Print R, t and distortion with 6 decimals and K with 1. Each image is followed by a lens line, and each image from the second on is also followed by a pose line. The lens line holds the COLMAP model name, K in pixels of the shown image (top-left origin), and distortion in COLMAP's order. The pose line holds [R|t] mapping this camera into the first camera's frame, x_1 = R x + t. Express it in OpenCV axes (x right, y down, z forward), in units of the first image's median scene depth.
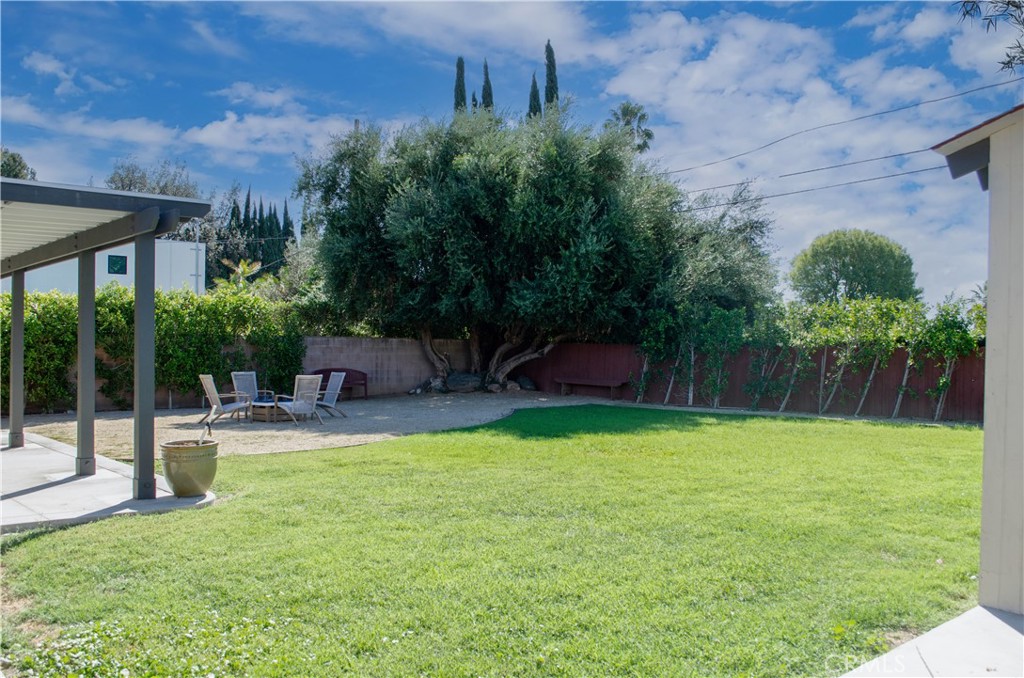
lens RADIAL K [[841.3, 0, 462.6], [0, 841.3, 343.4], [0, 0, 1]] dist [-0.069227, -0.001833]
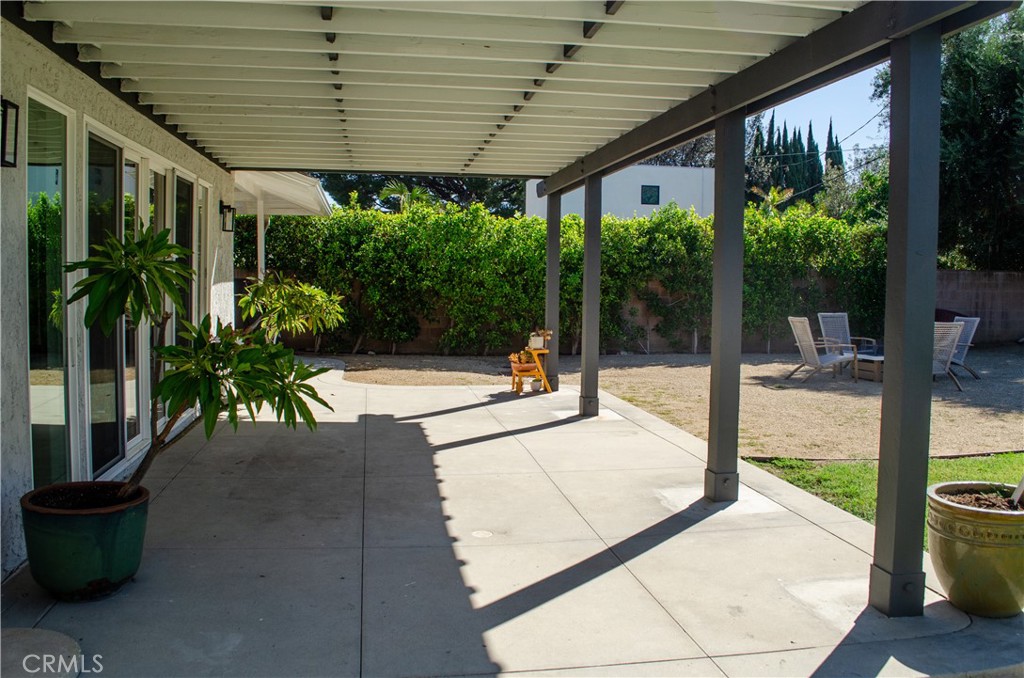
lens RADIAL K [[827.0, 0, 510.0], [0, 827.0, 330.8], [0, 0, 1]] dist [-0.077569, 0.012538]
pose [[0.857199, 0.037180, -0.513642, -0.090068], [-0.003084, 0.997743, 0.067075, 0.000200], [0.514977, -0.055913, 0.855379, 0.132379]]
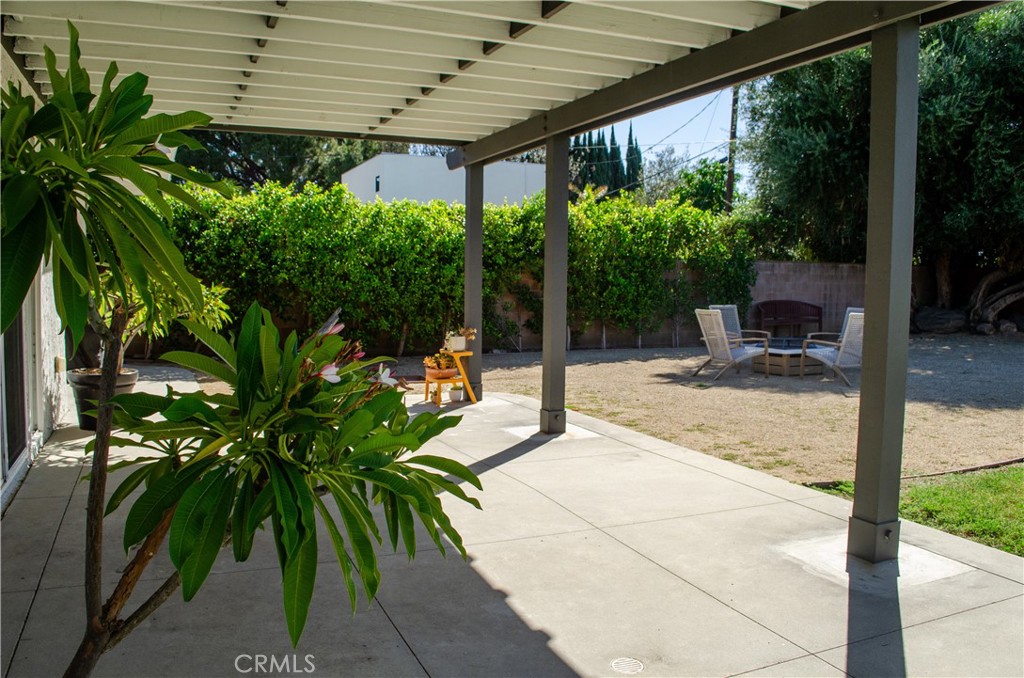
lens RADIAL K [[827.0, 0, 509.6], [0, 827.0, 342.7], [0, 0, 1]] dist [-0.077569, 0.012538]
pose [[0.950881, 0.027466, -0.308336, -0.150392], [-0.001289, 0.996399, 0.084780, 0.003597], [0.309554, -0.080218, 0.947492, 0.166140]]
